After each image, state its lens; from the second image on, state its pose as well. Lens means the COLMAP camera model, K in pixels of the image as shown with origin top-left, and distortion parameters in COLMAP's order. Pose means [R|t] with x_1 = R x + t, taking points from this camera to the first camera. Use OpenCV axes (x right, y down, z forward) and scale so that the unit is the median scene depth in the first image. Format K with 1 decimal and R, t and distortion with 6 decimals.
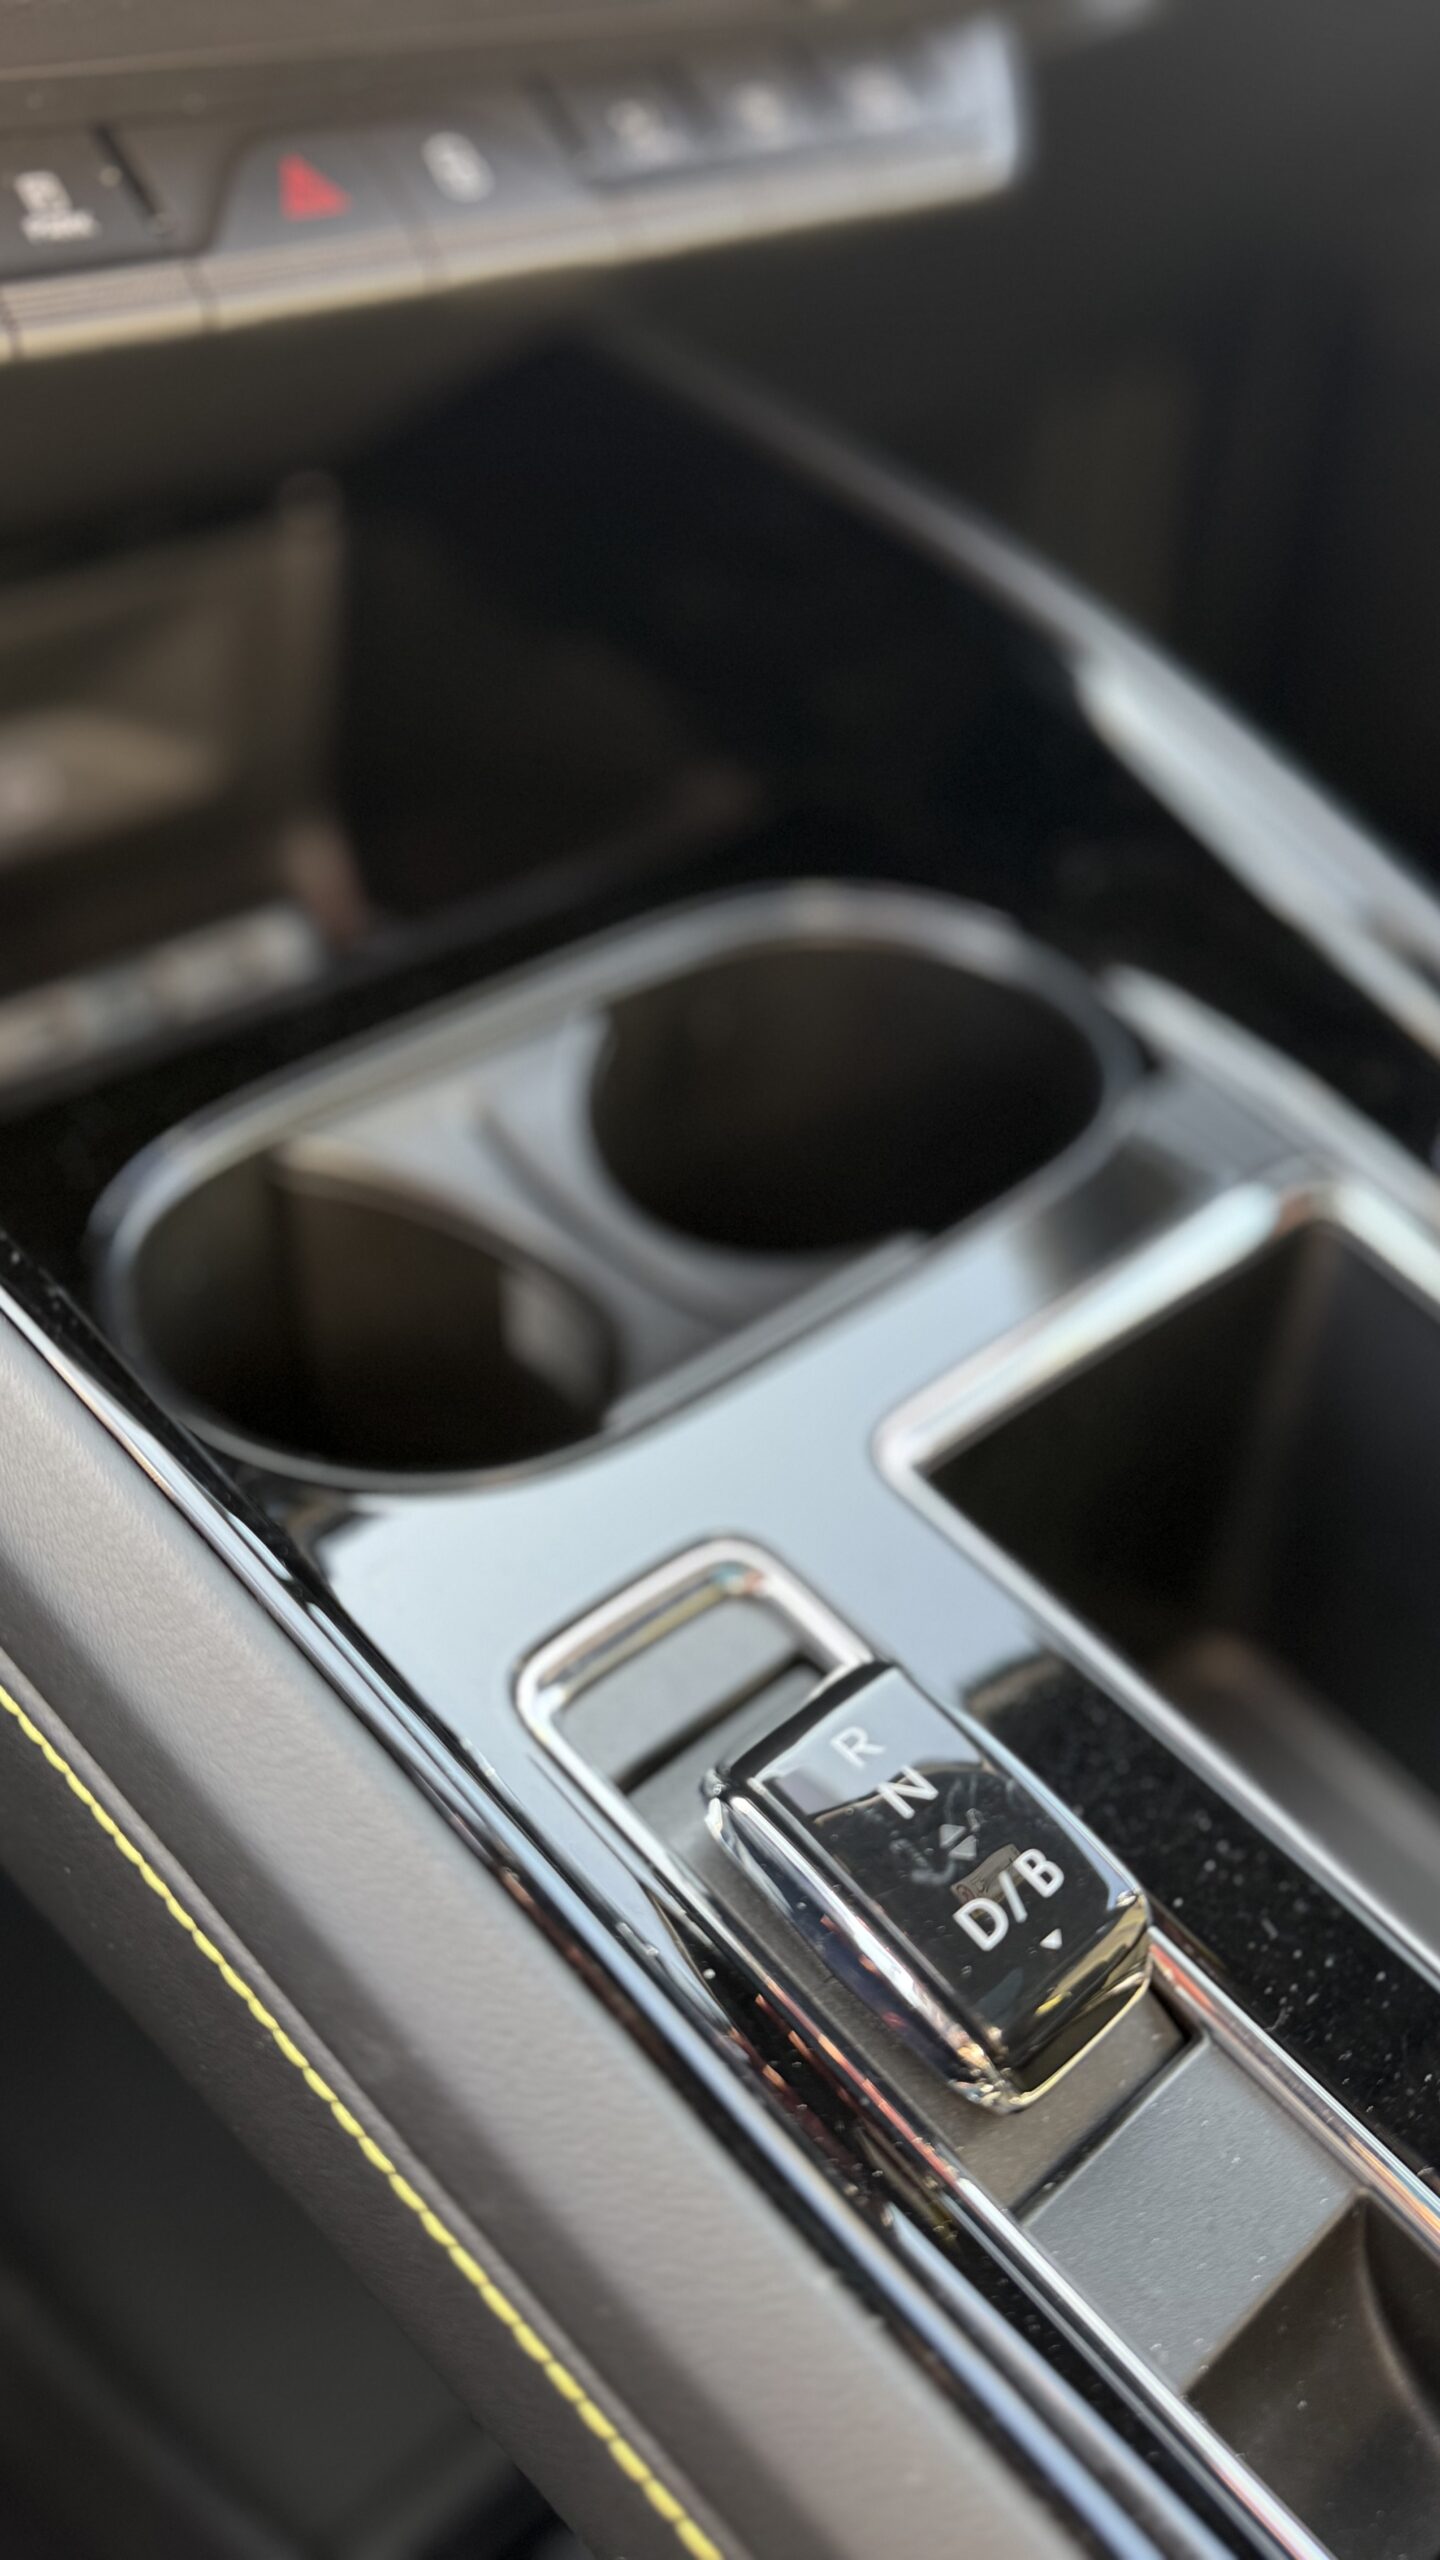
lens RADIAL K [[2256.2, 0, 720.0], [0, 2256.2, 1280.0], [0, 0, 1]] dist [-0.135424, 0.003097]
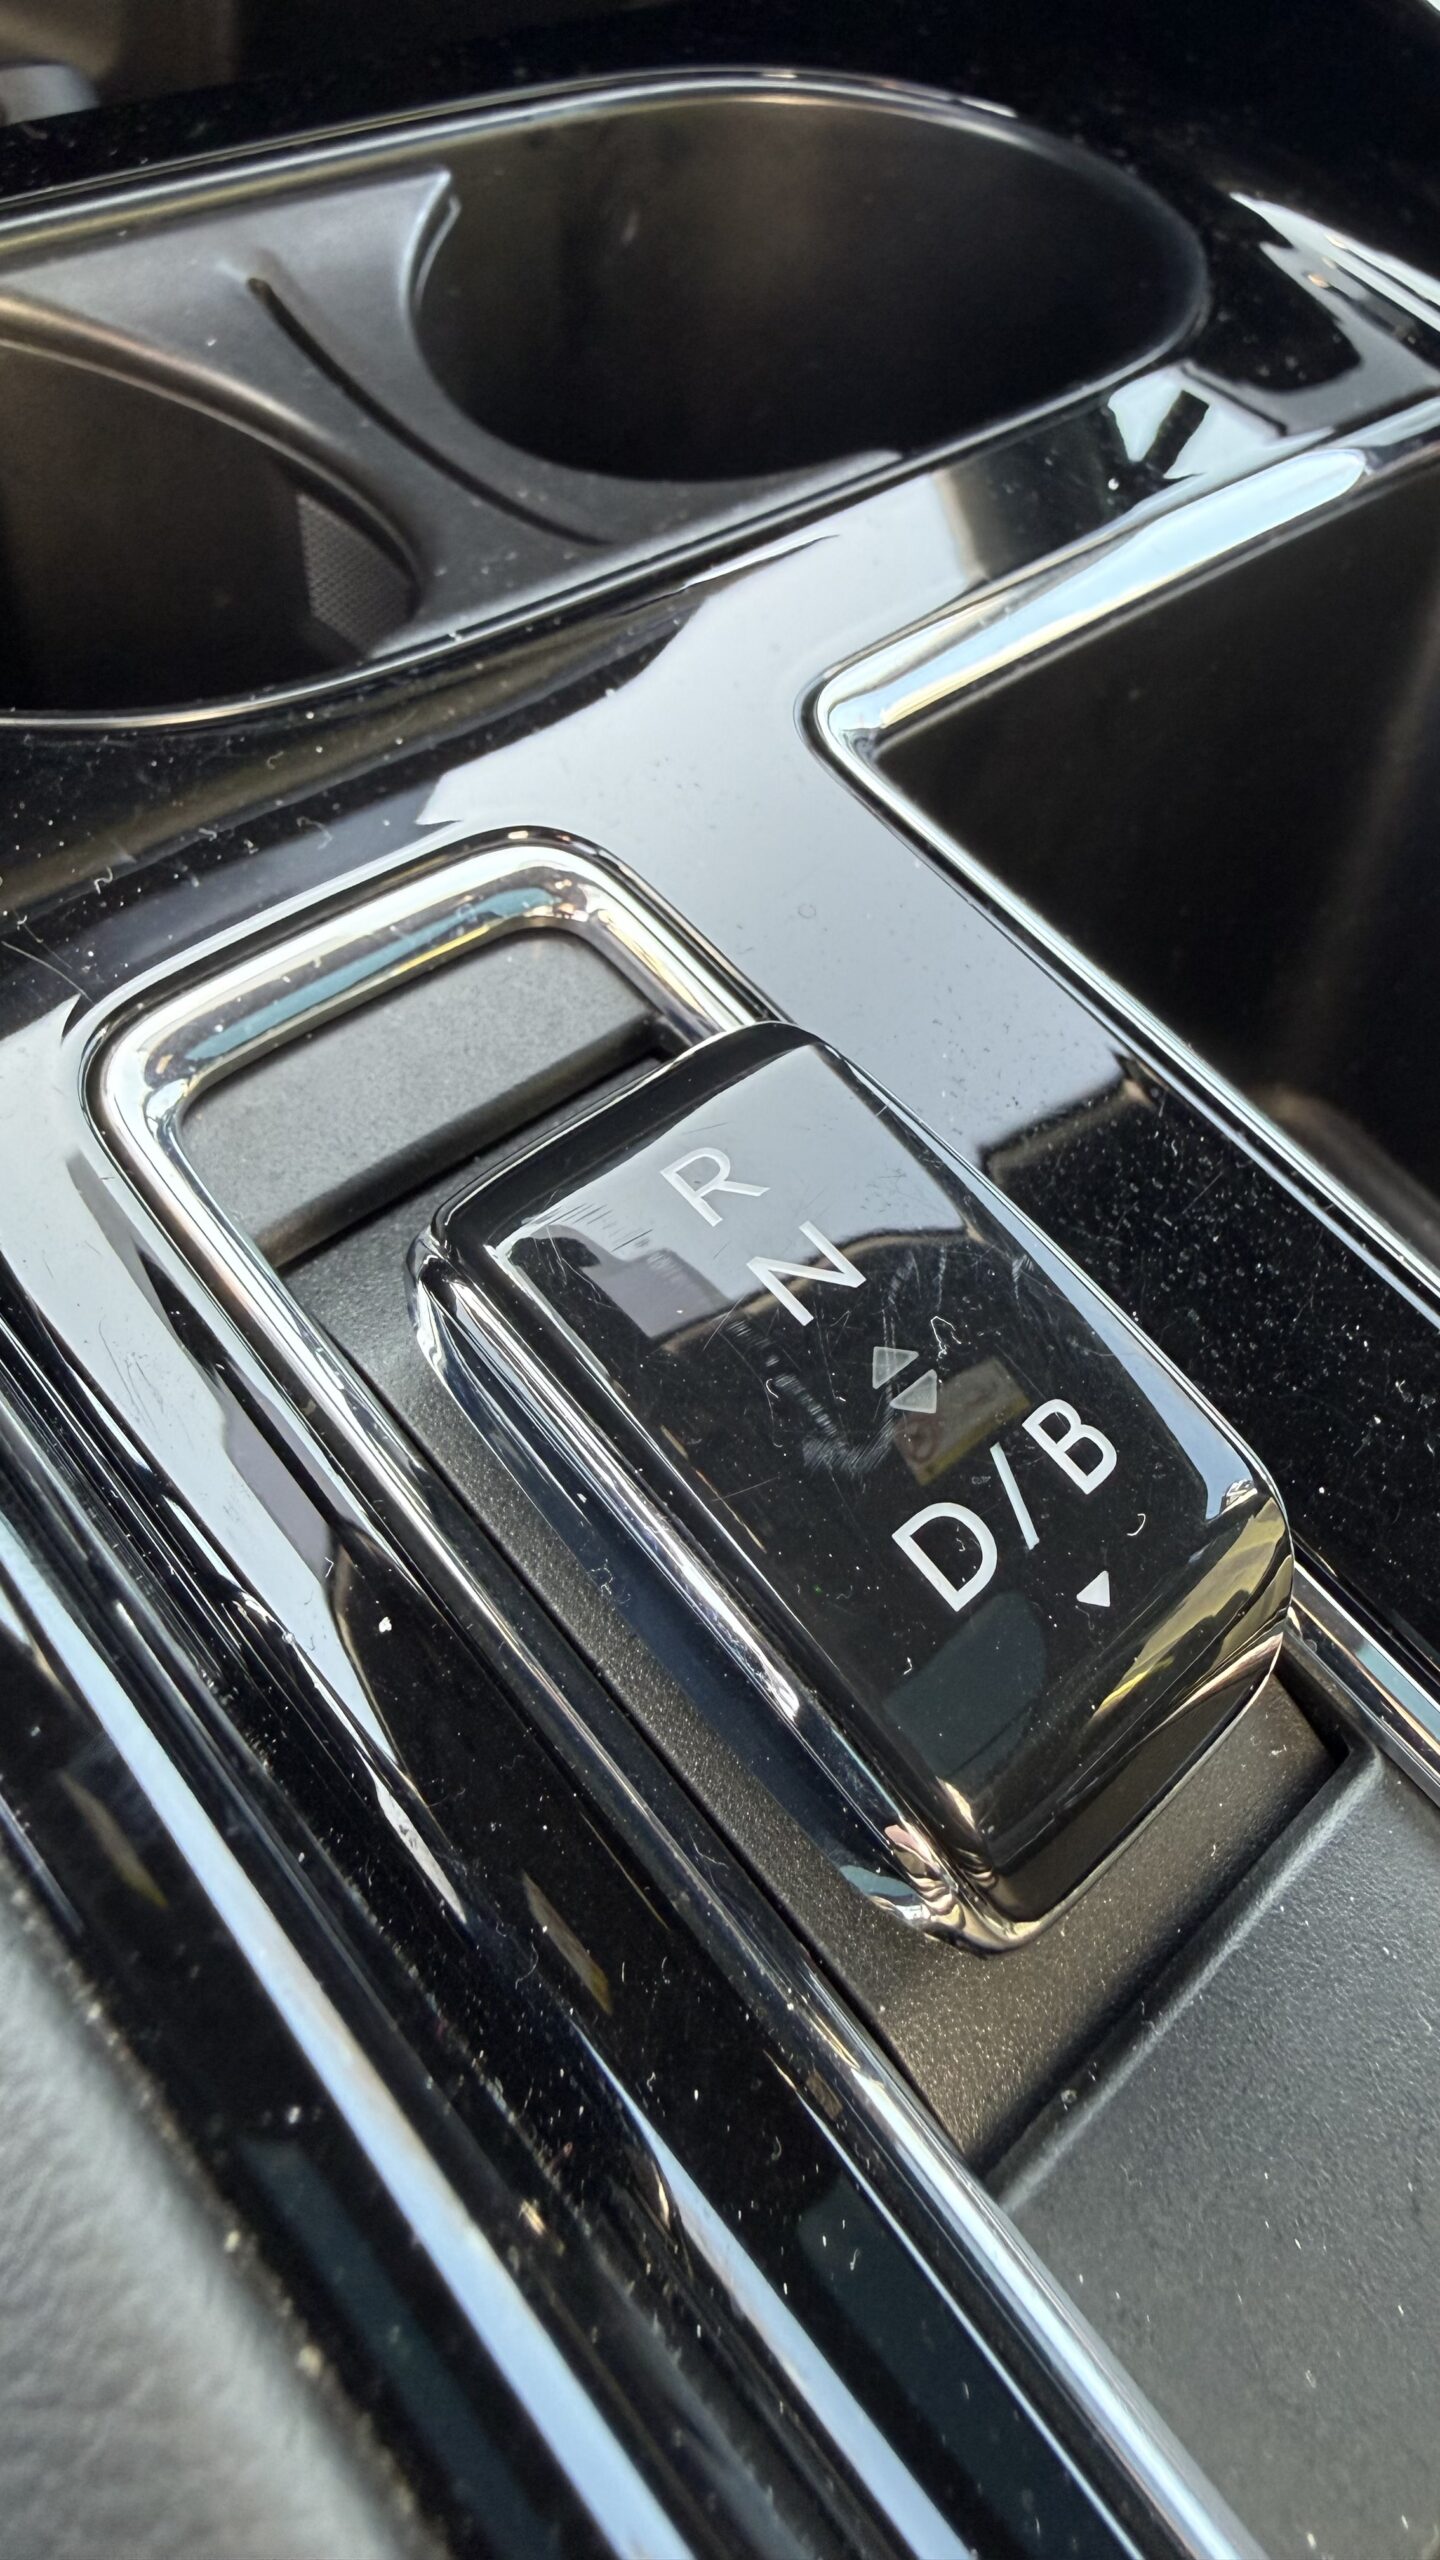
lens RADIAL K [[1937.1, 0, 720.0], [0, 1937.1, 1280.0], [0, 0, 1]] dist [-0.153912, 0.003270]
pose [[0.999575, 0.012326, -0.026433, 0.076102], [-0.006192, 0.975331, 0.220659, 0.136343], [0.028501, -0.220401, 0.974993, 0.586810]]
